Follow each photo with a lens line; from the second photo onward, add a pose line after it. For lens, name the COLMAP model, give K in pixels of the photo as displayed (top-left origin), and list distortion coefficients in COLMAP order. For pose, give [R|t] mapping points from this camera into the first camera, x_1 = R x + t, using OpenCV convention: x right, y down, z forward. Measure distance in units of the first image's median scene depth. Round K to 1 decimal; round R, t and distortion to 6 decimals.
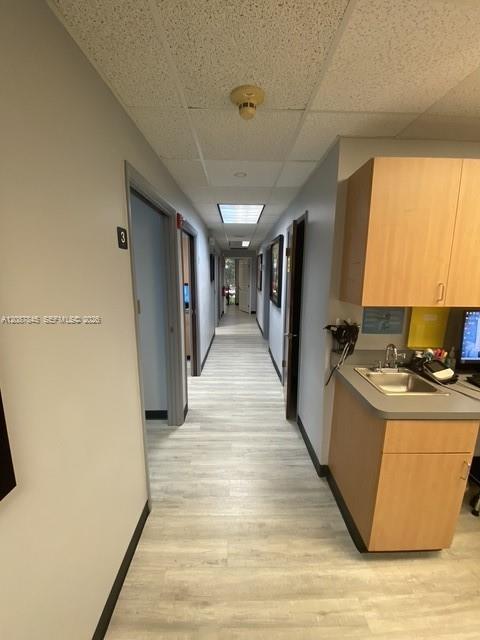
lens RADIAL K [[259.9, 0, 241.5], [0, 259.9, 315.2], [0, 0, 1]] dist [-0.014710, -0.004850]
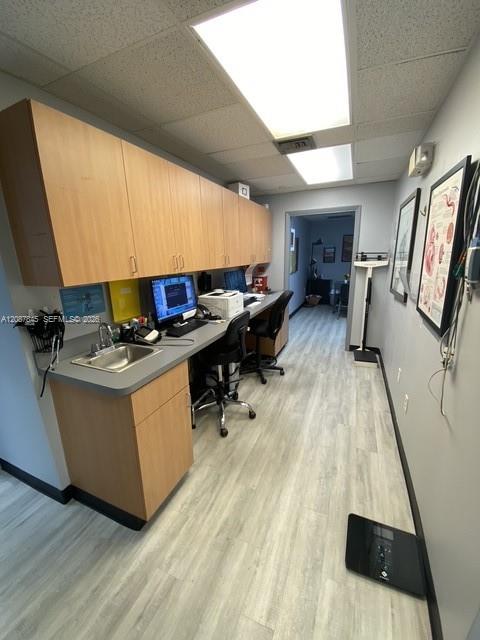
lens RADIAL K [[259.9, 0, 239.9], [0, 259.9, 317.4], [0, 0, 1]] dist [-0.014710, -0.004850]
pose [[0.410269, -0.235925, 0.880919, -0.051040], [0.181652, 0.967742, 0.174578, 0.016145], [-0.893690, 0.088397, 0.439891, 0.114883]]
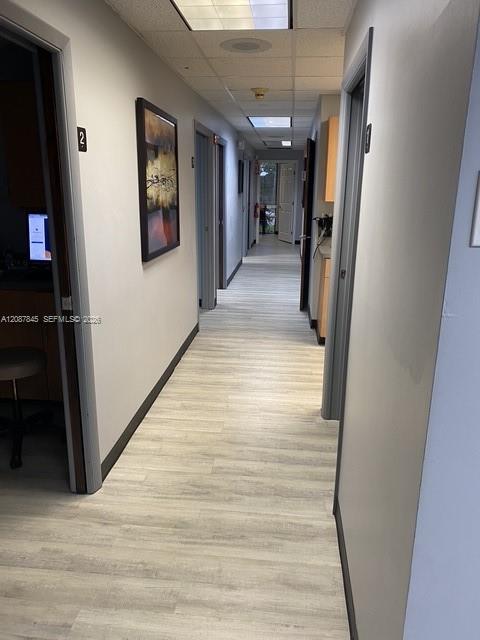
lens RADIAL K [[487.0, 0, 240.3], [0, 487.0, 320.4], [0, 0, 1]] dist [0.009000, 0.001289]
pose [[0.993756, 0.036428, -0.105465, 0.231165], [-0.024636, 0.993512, 0.111025, 0.348105], [0.108825, -0.107734, 0.988206, -2.034521]]
